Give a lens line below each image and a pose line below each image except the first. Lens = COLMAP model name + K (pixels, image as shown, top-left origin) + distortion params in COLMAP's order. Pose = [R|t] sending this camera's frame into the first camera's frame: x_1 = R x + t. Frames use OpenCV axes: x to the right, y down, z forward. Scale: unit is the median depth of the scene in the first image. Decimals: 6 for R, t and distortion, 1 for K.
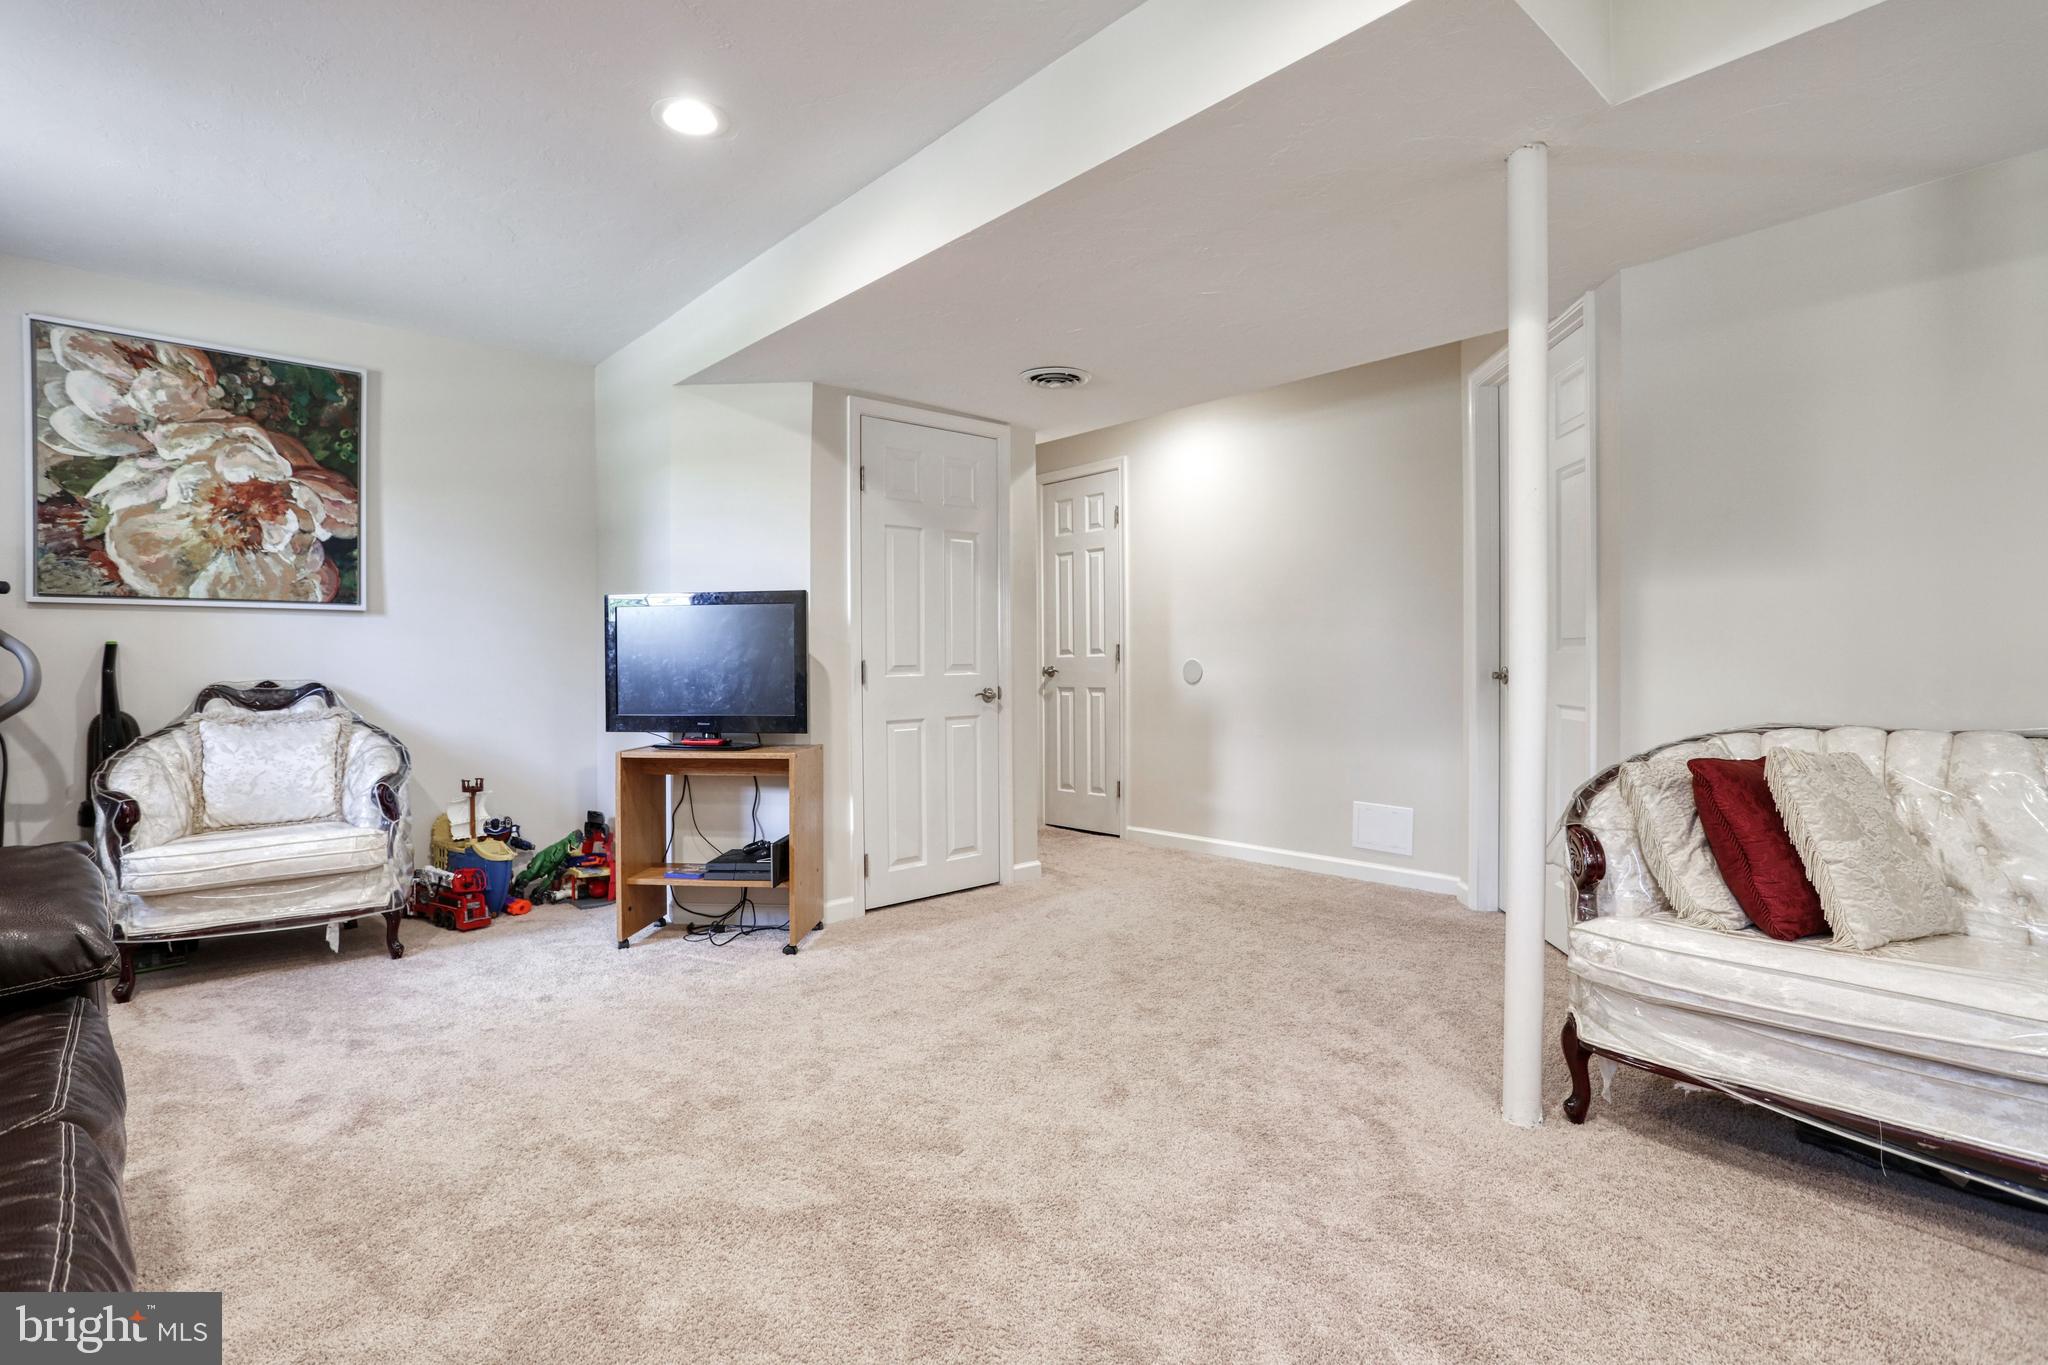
lens RADIAL K [[983.8, 0, 1014.5], [0, 983.8, 668.2], [0, 0, 1]] dist [-0.049589, 0.022503]
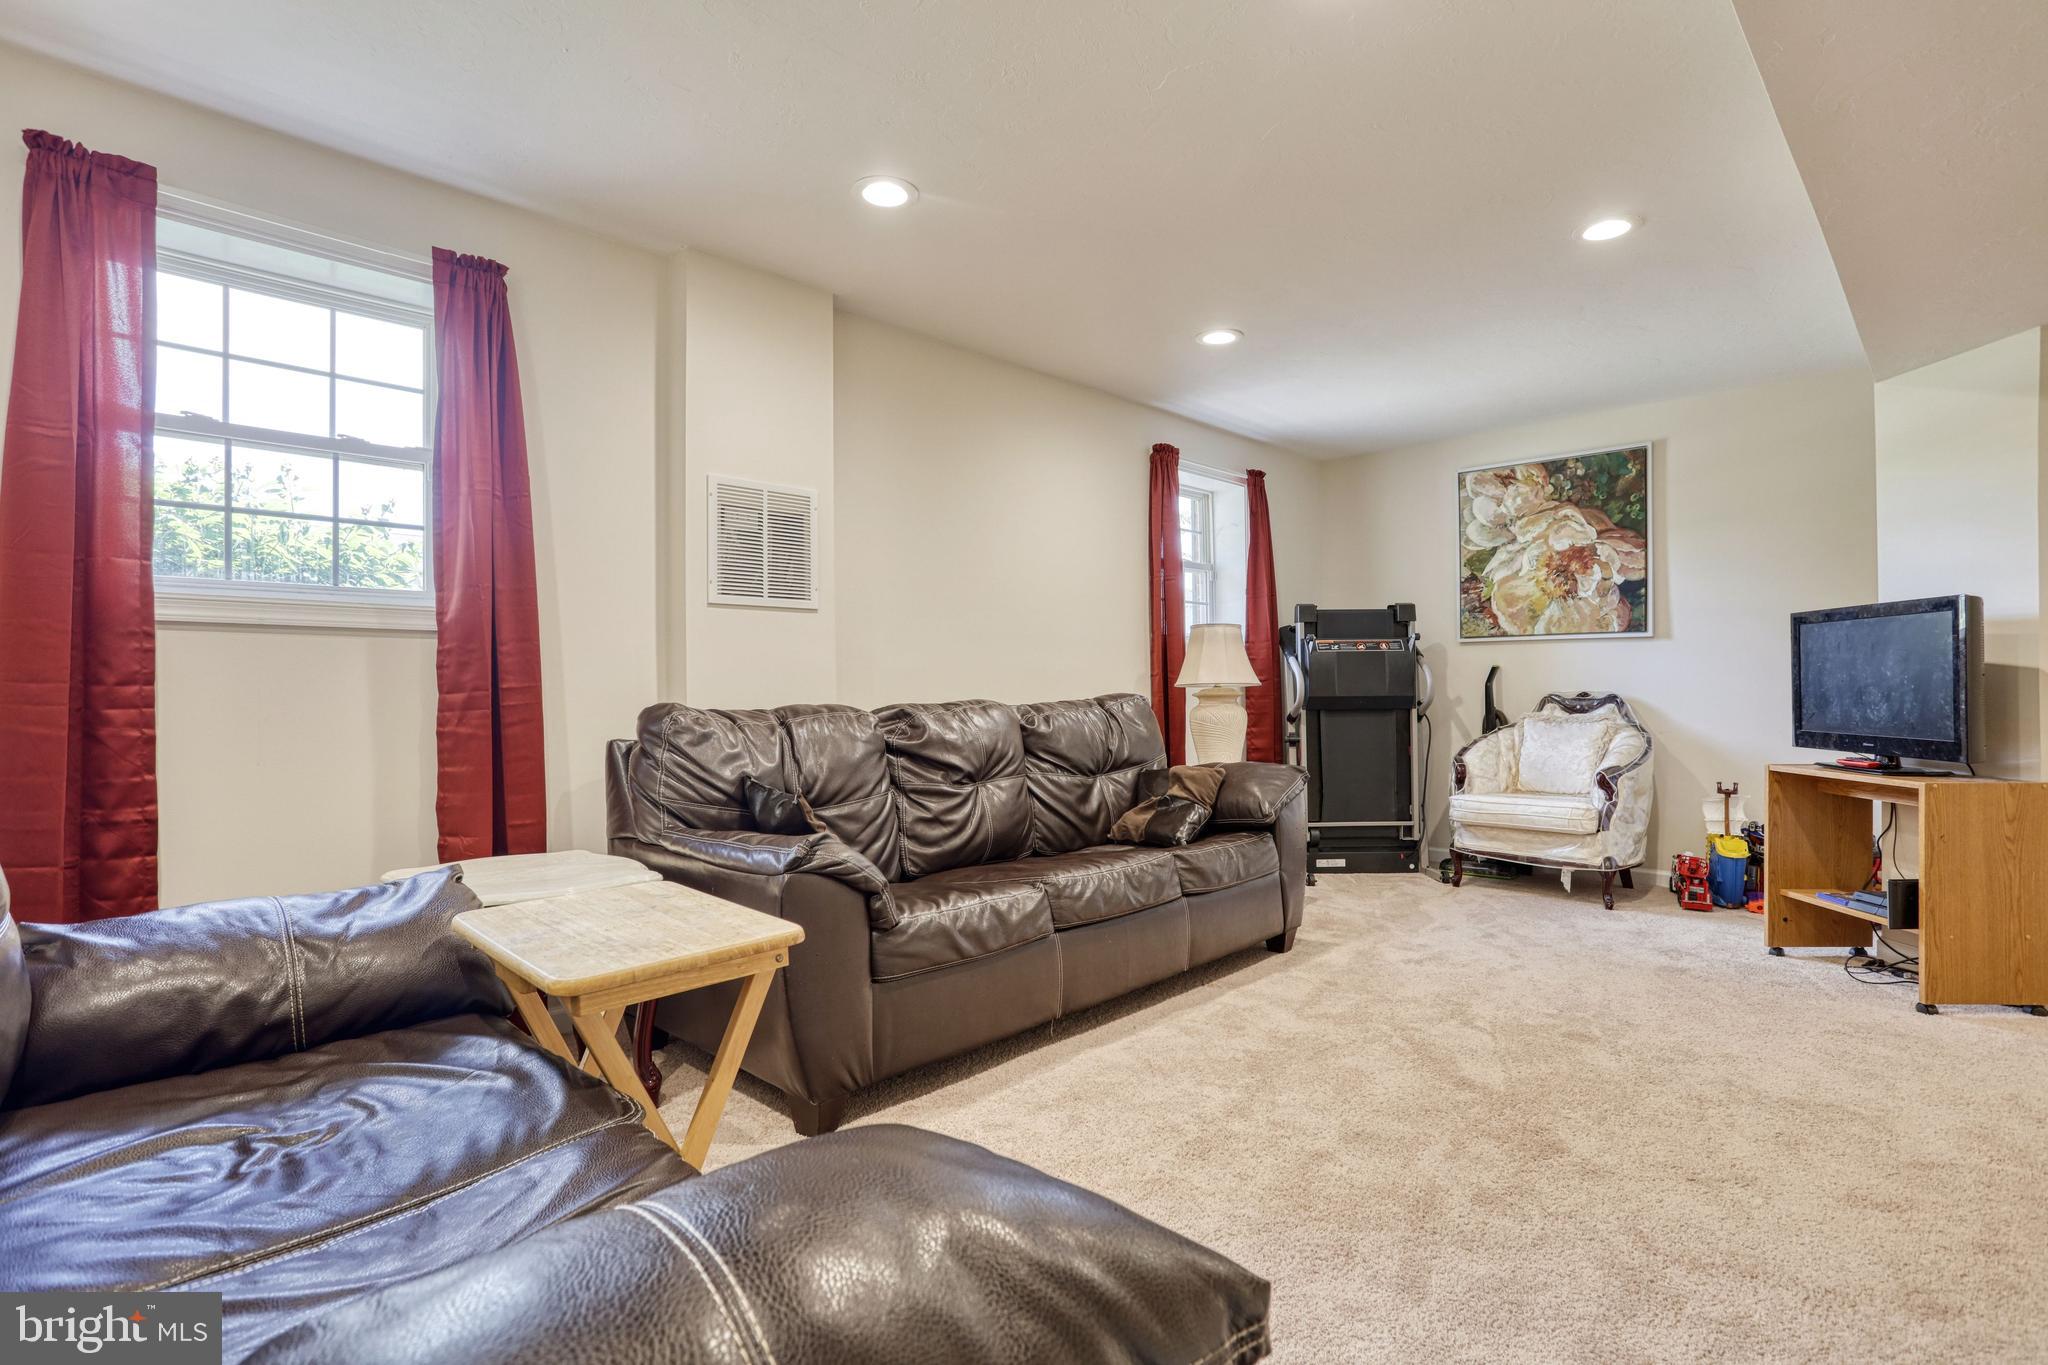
lens RADIAL K [[983.8, 0, 1014.5], [0, 983.8, 668.2], [0, 0, 1]] dist [-0.049589, 0.022503]
pose [[0.032242, -0.010736, -0.999422, 0.593829], [-0.002638, 0.999938, -0.010827, -0.003816], [0.999477, 0.002986, 0.032211, 0.160879]]
